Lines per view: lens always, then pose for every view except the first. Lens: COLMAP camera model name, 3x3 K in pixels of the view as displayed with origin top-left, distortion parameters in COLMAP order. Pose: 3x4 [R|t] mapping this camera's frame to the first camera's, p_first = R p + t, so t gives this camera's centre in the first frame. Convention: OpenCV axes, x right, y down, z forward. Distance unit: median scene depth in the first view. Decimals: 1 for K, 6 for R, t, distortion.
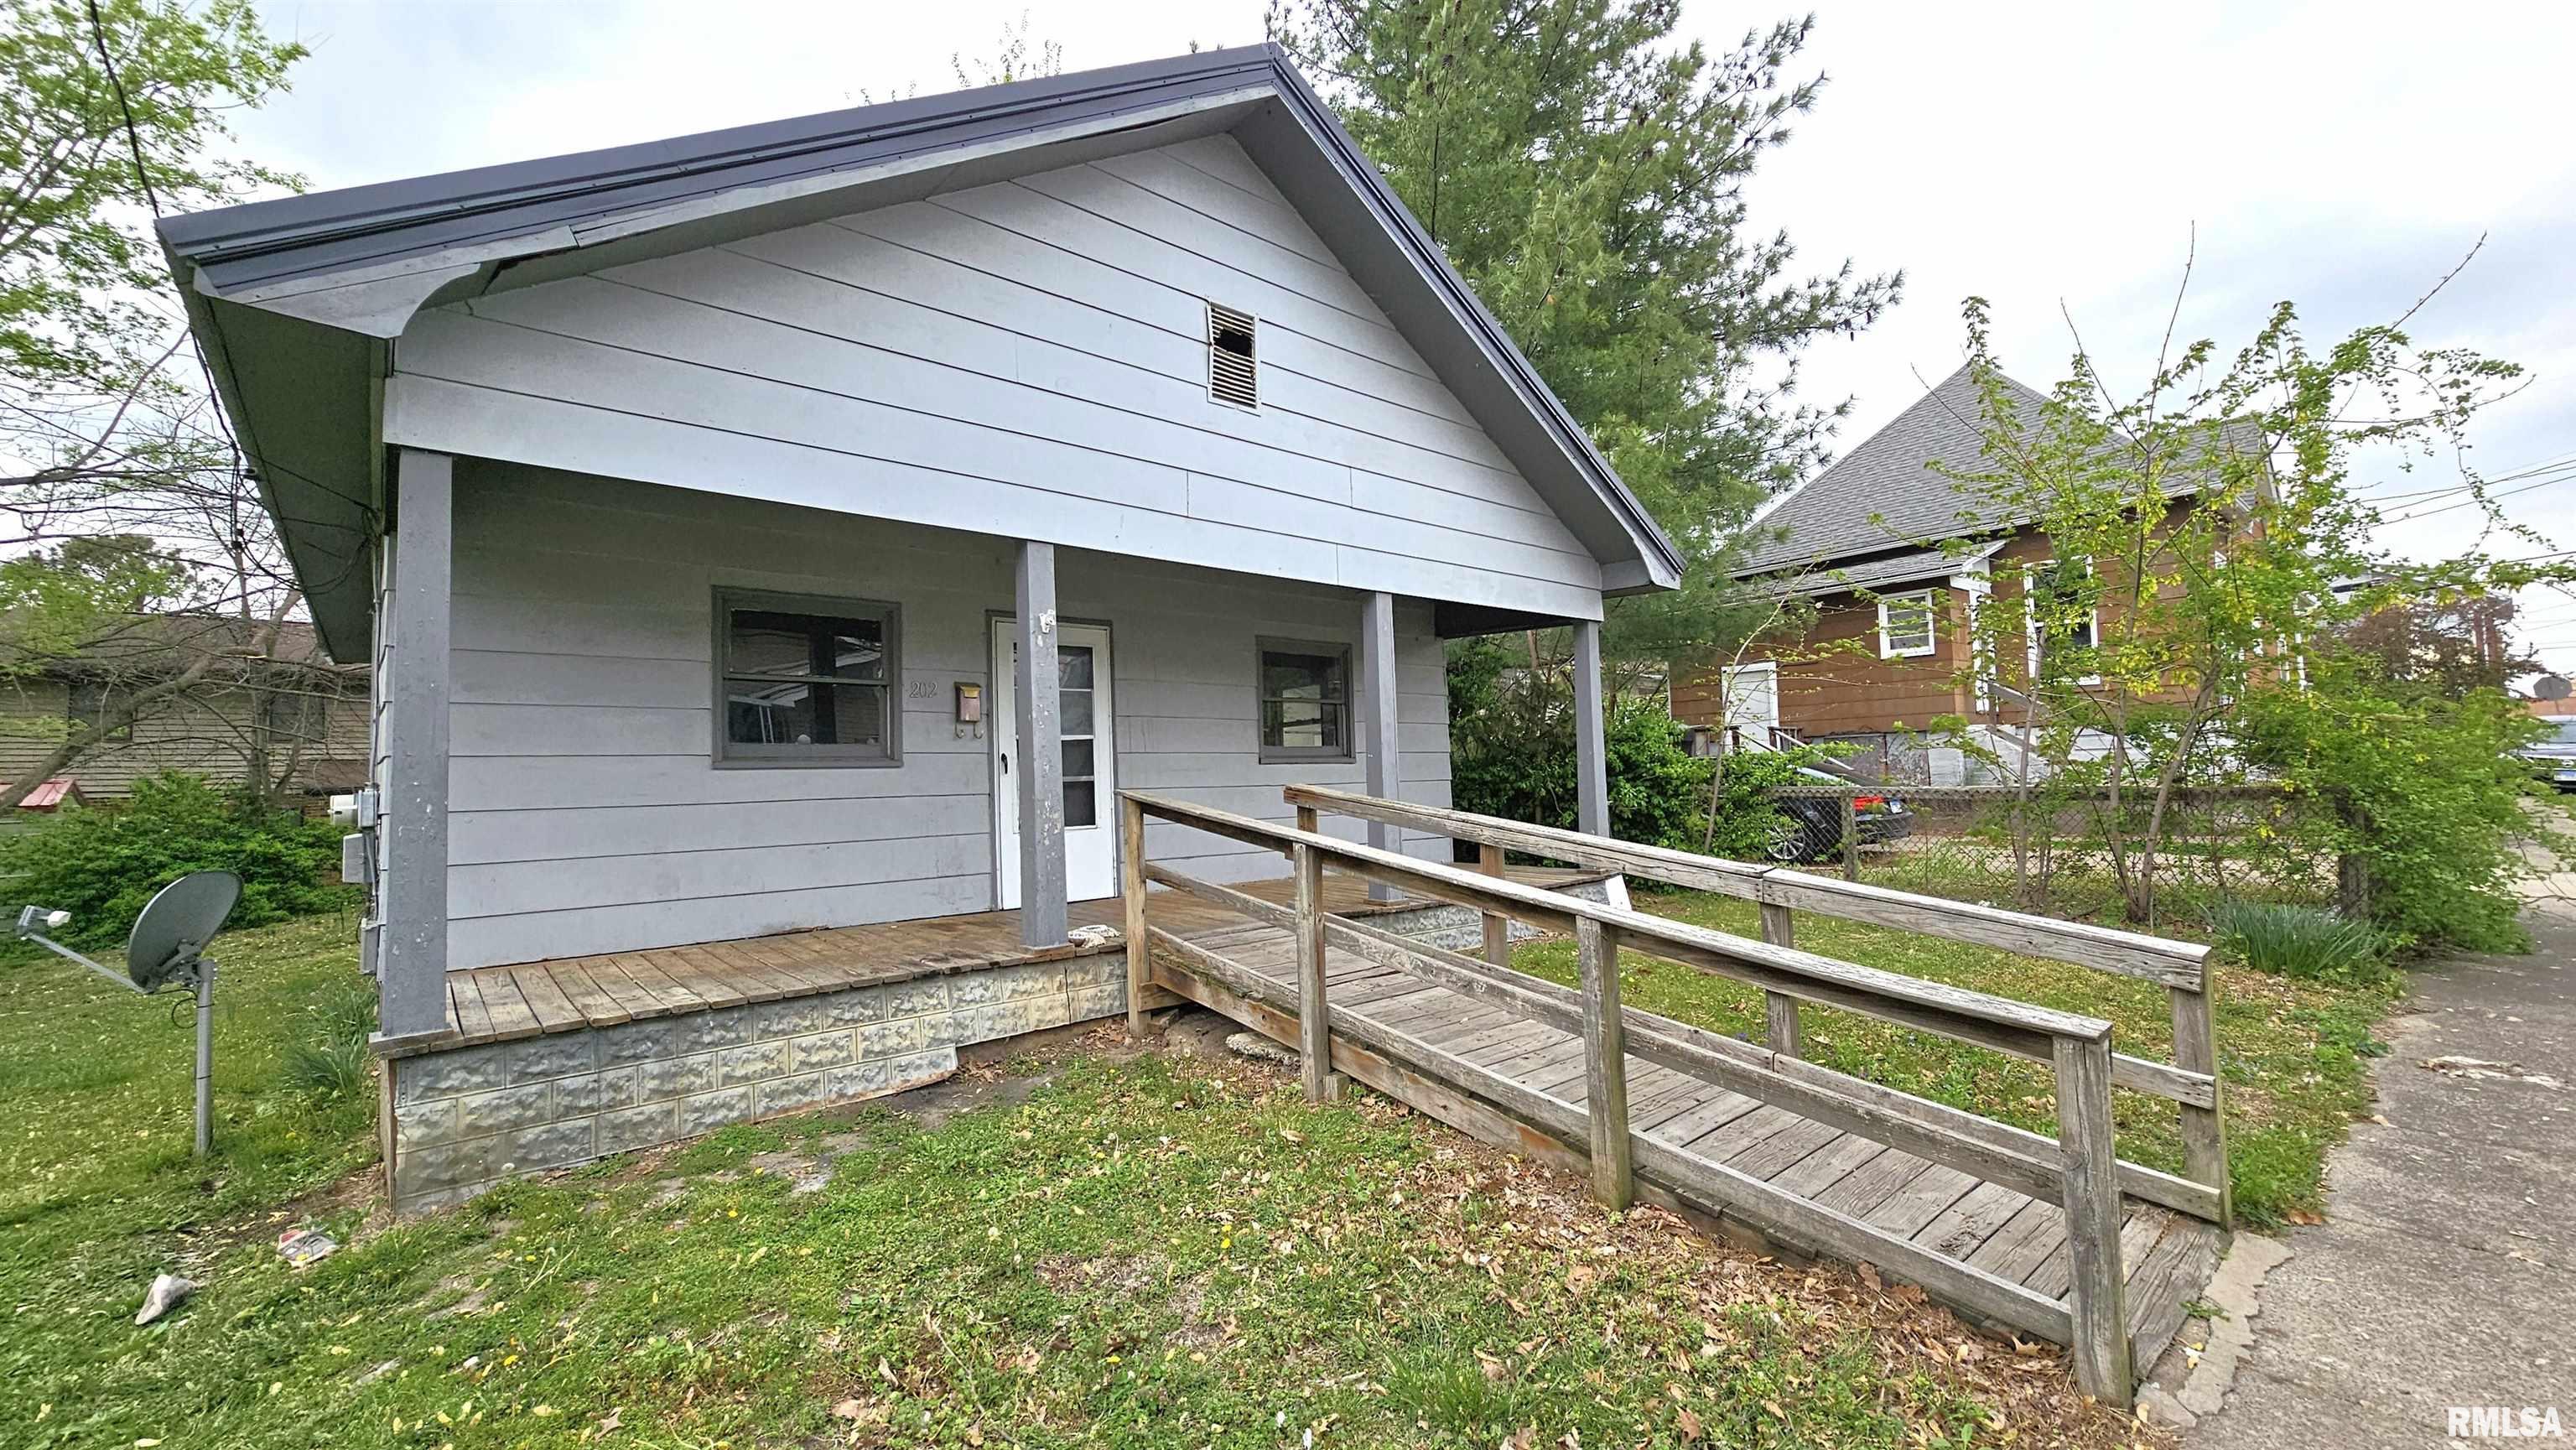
lens RADIAL K [[1028.2, 0, 1284.0], [0, 1028.2, 722.0], [0, 0, 1]] dist [0.001686, -0.000134]
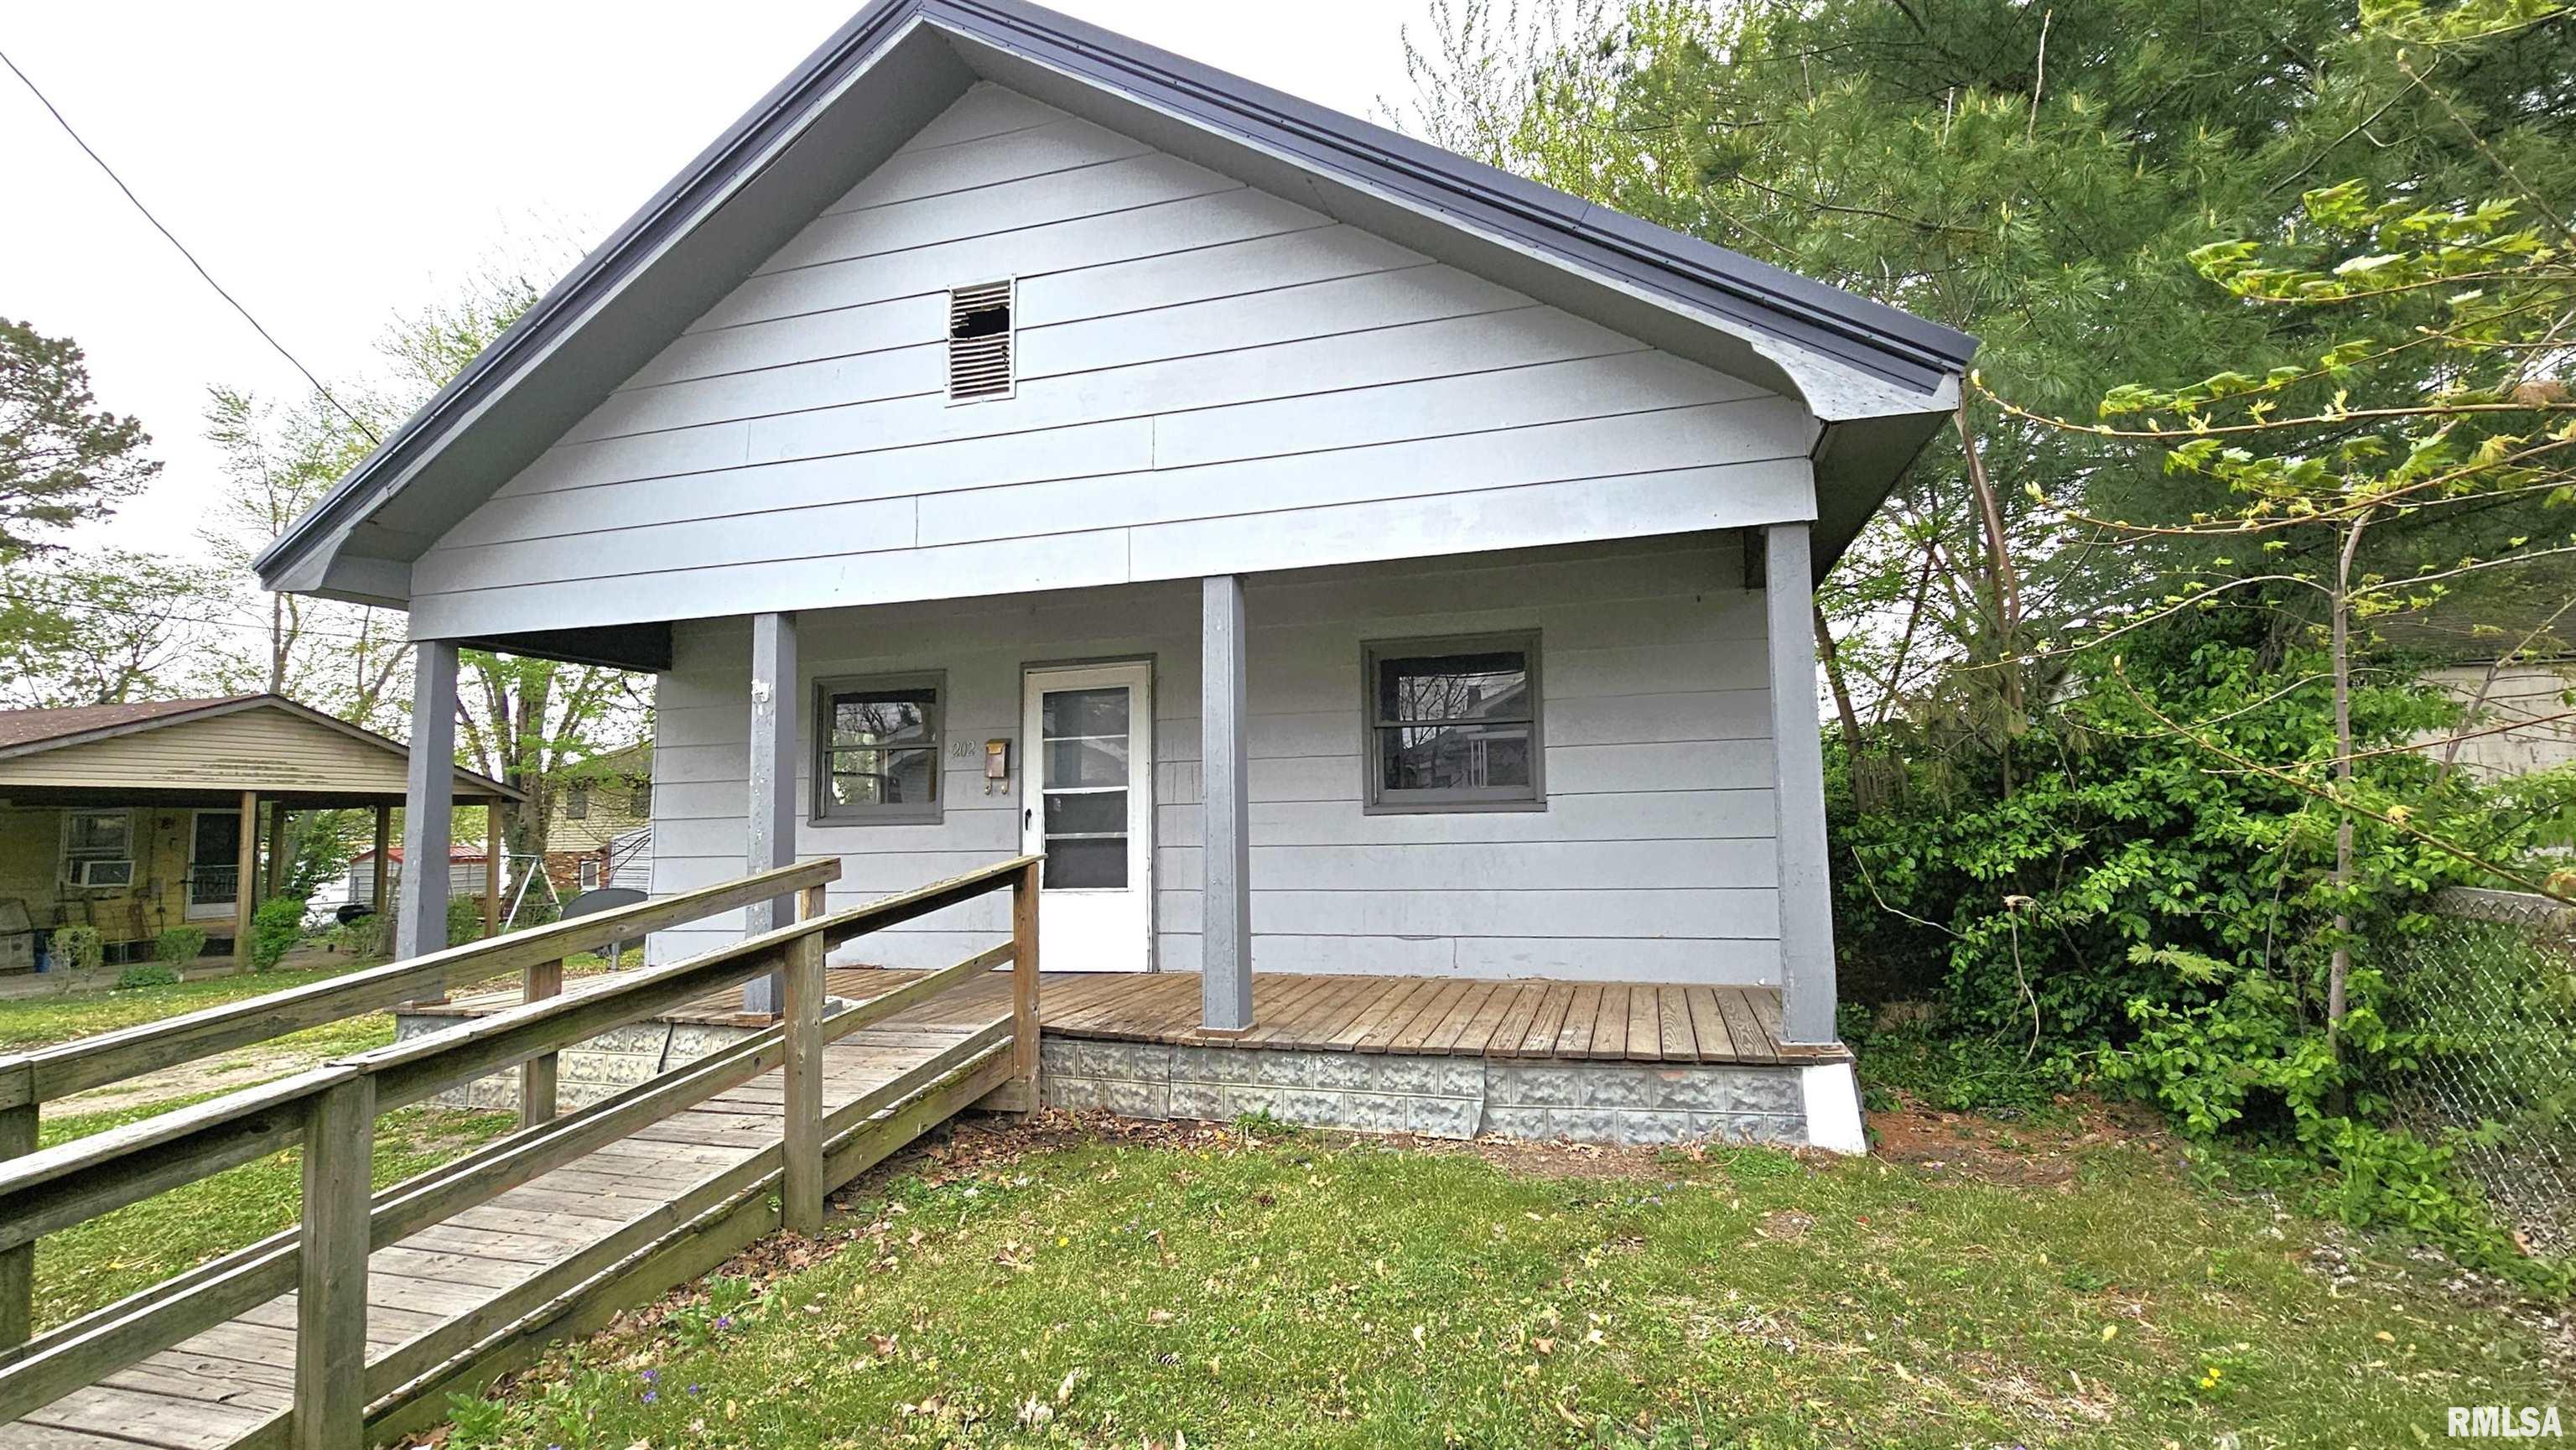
lens RADIAL K [[1028.2, 0, 1287.7], [0, 1028.2, 740.8], [0, 0, 1]] dist [0.001686, -0.000134]
pose [[0.569970, -0.053636, -0.819913, 0.690894], [0.049956, 0.998283, -0.030577, 0.007611], [0.820145, -0.023531, 0.571671, 0.650354]]
